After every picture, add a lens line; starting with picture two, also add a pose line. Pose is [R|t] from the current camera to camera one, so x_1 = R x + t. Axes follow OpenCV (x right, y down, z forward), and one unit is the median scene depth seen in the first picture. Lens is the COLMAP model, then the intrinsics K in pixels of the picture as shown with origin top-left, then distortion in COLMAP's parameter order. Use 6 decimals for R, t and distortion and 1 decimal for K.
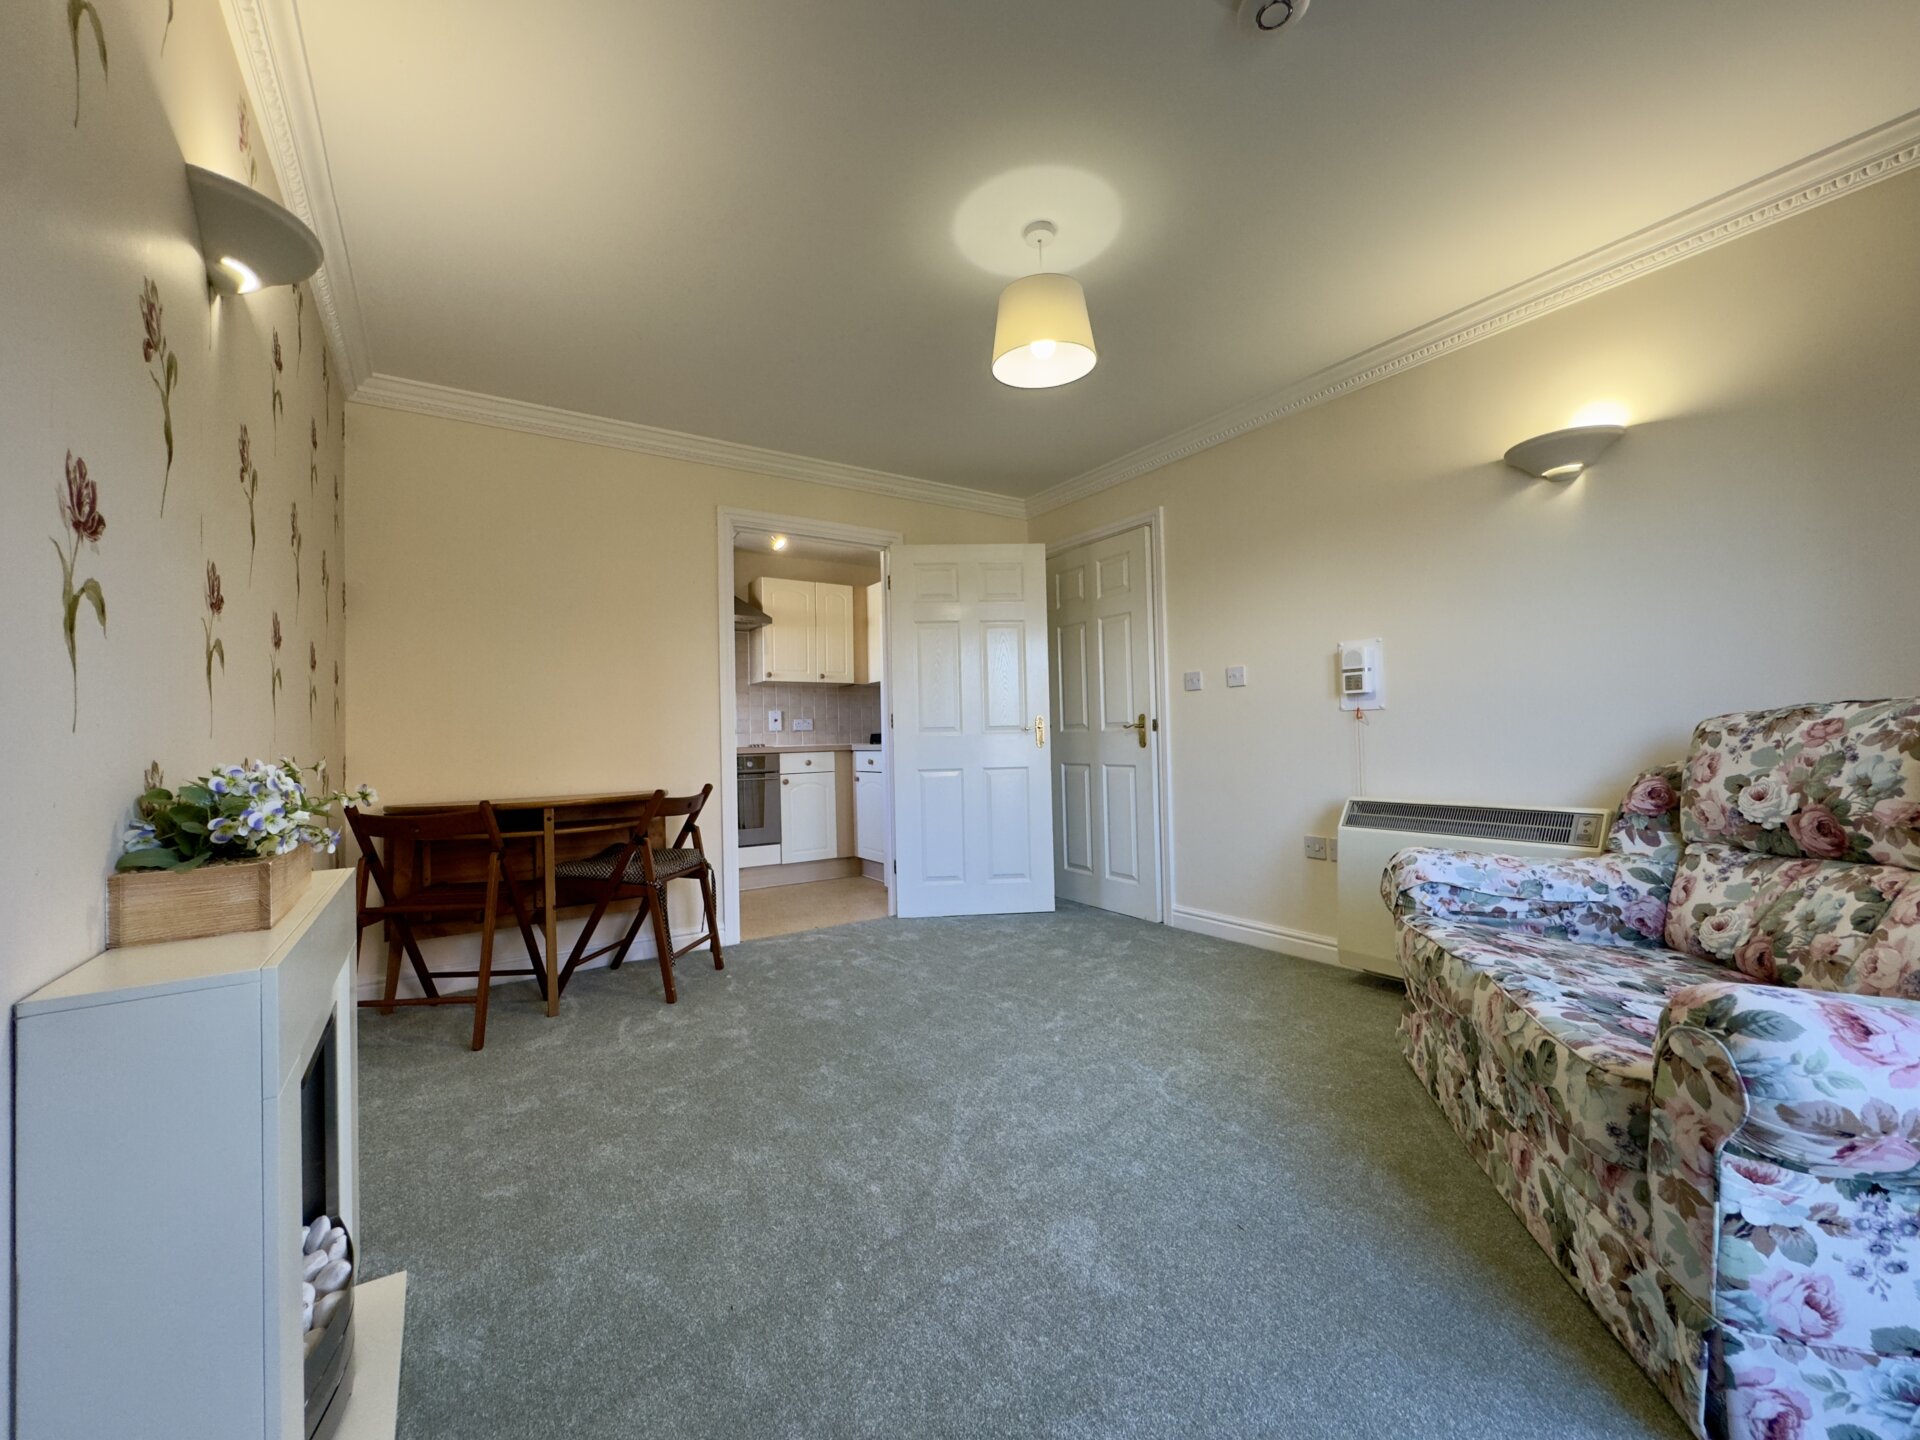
lens RADIAL K [[765.1, 0, 957.3], [0, 765.1, 717.2], [0, 0, 1]] dist [-0.002768, 0.000143]
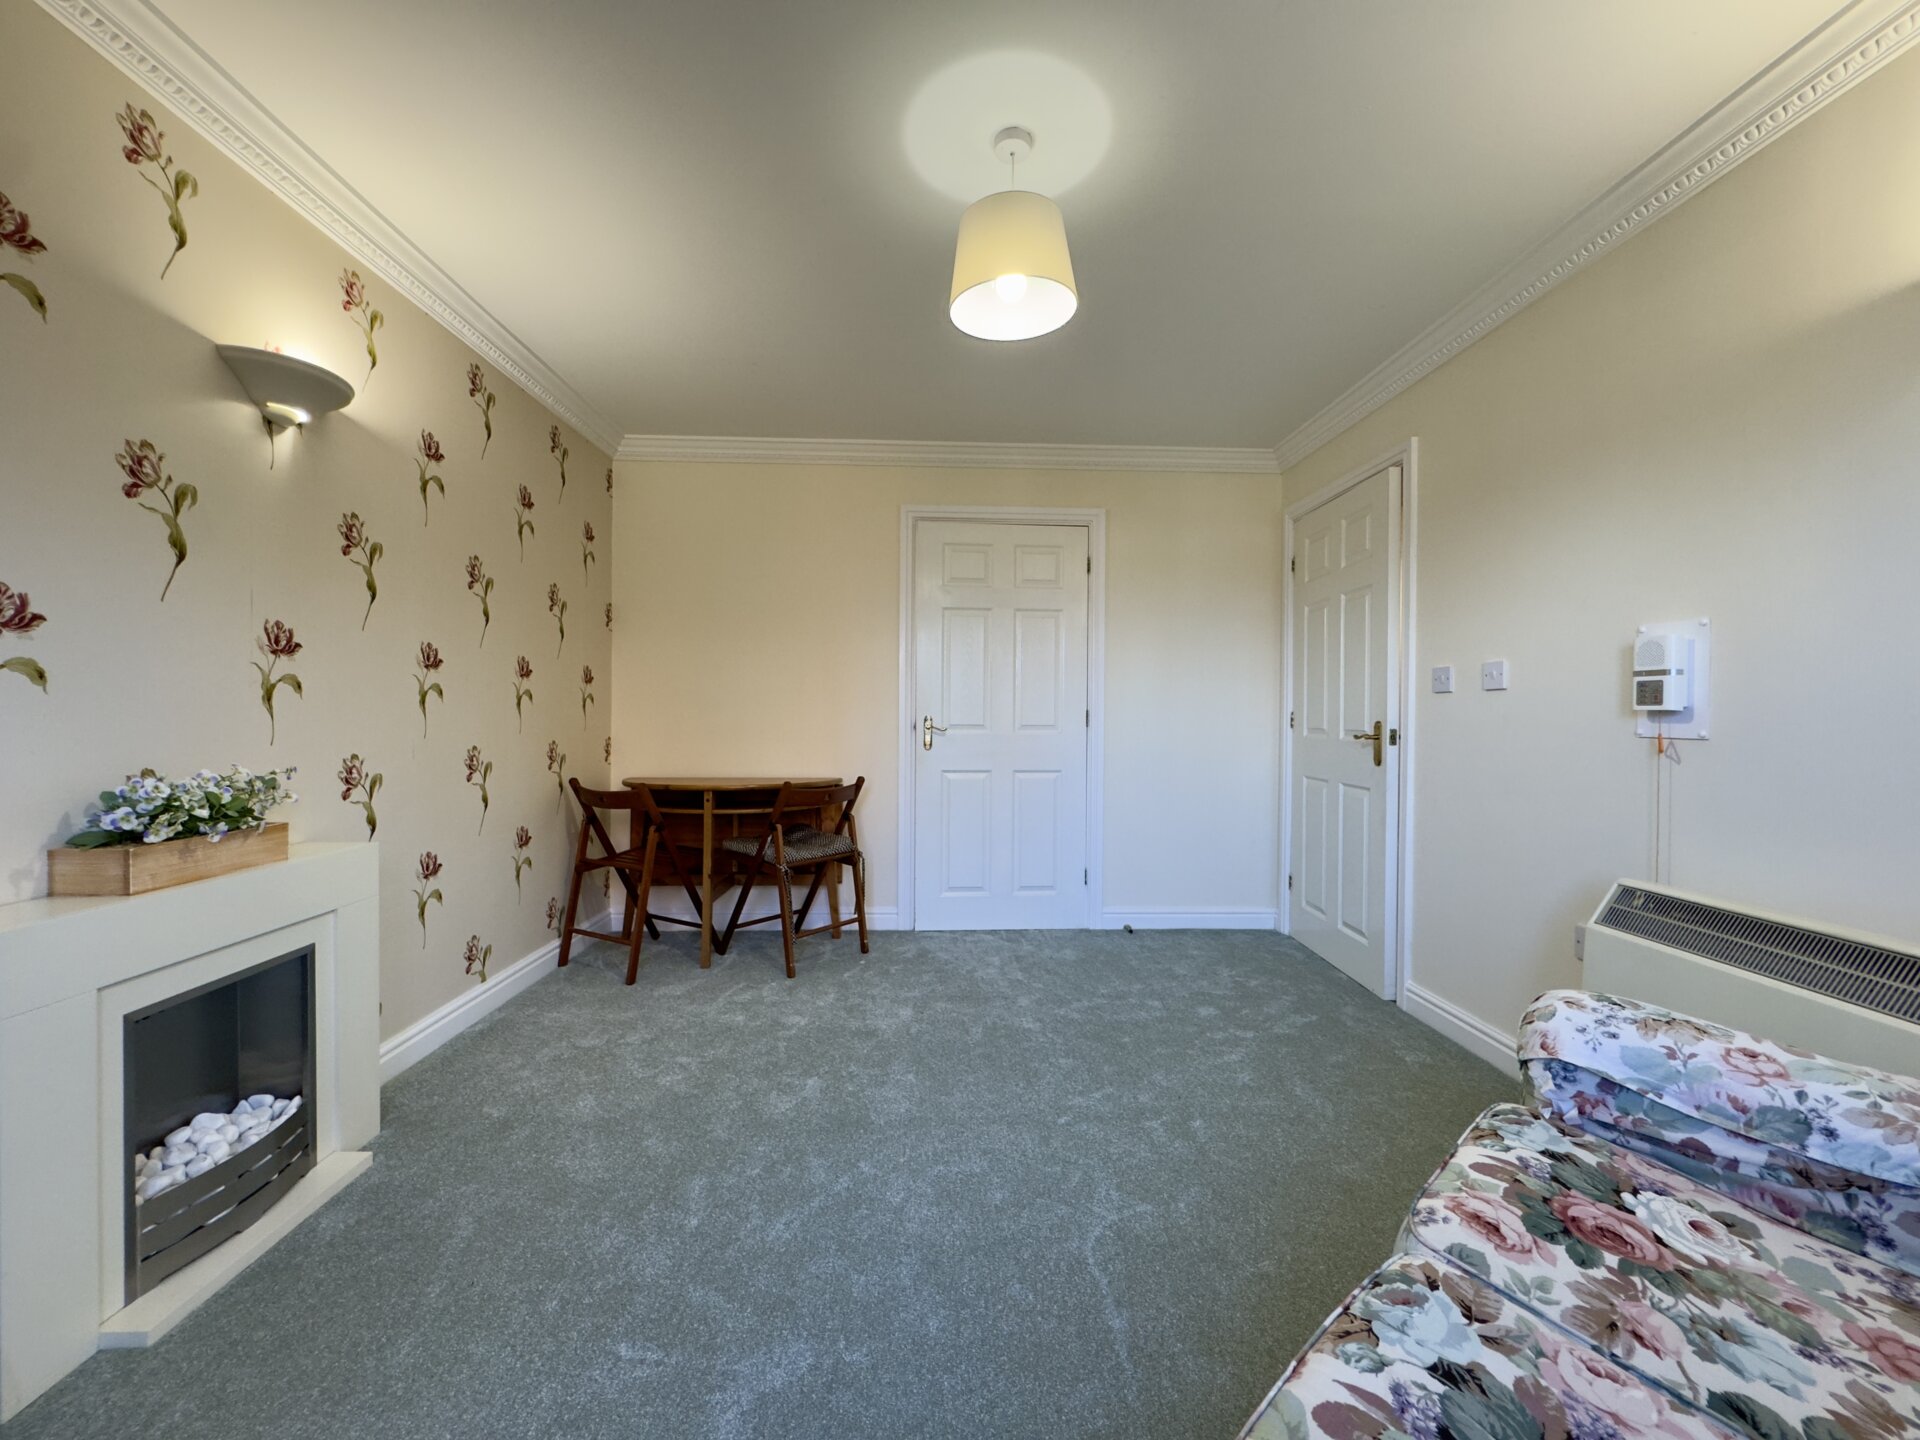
lens RADIAL K [[765.1, 0, 959.3], [0, 765.1, 716.4], [0, 0, 1]] dist [-0.002768, 0.000143]
pose [[0.853386, 0.033300, -0.520214, 0.420032], [-0.014400, 0.999083, 0.040330, -0.049788], [0.521080, -0.026926, 0.853083, 0.220339]]
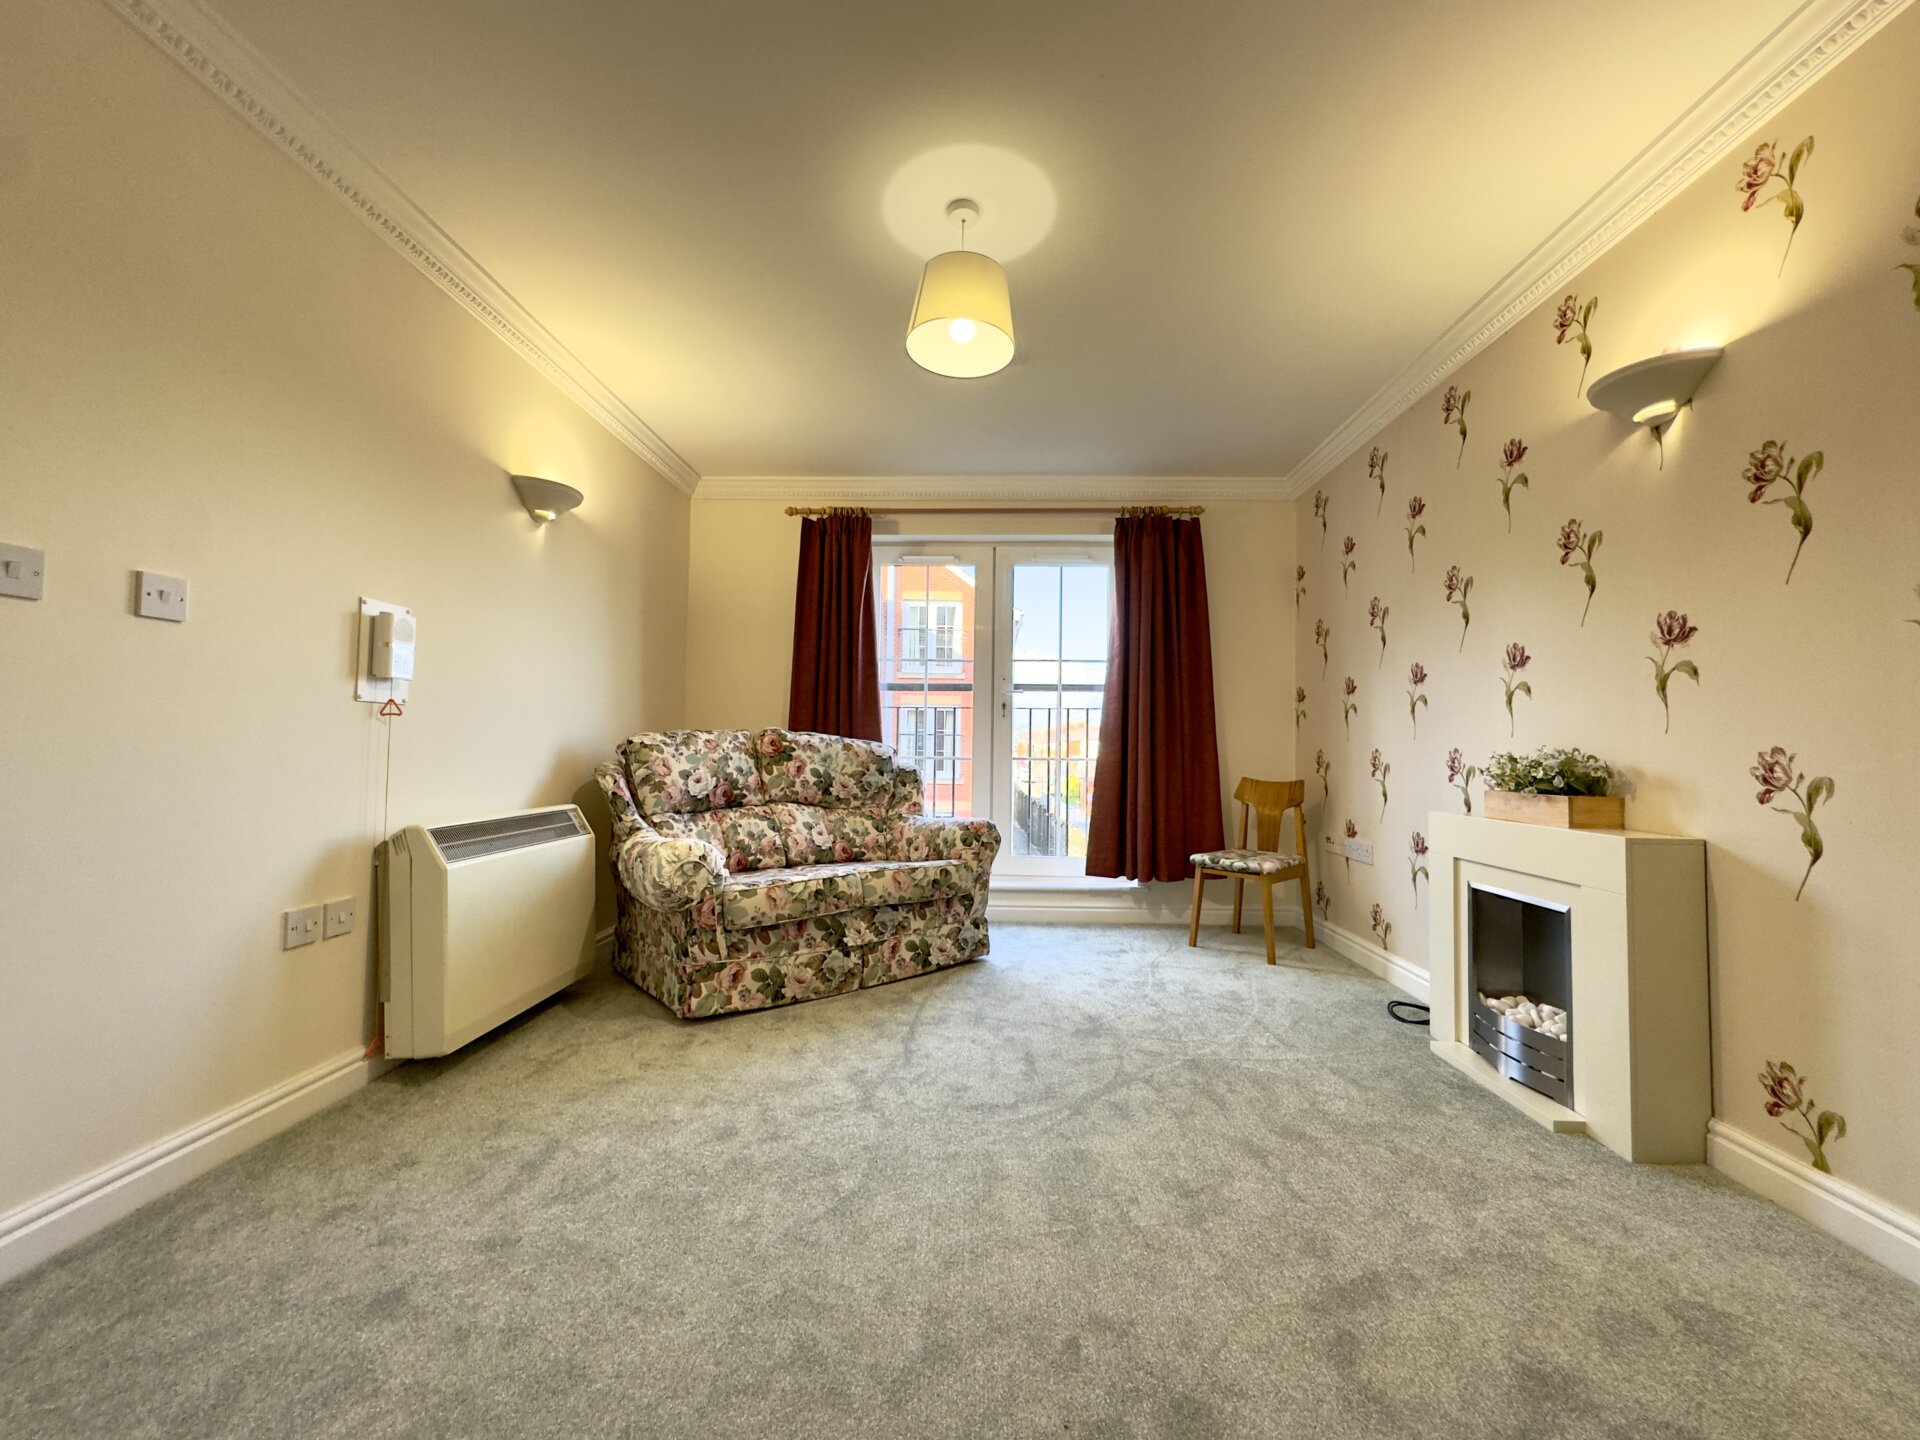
lens RADIAL K [[765.1, 0, 959.6], [0, 765.1, 722.2], [0, 0, 1]] dist [-0.002768, 0.000143]
pose [[-0.812749, 0.034072, 0.581616, -0.356313], [-0.010232, 0.997300, -0.072722, 0.062380], [-0.582524, -0.065056, -0.810206, 1.457407]]
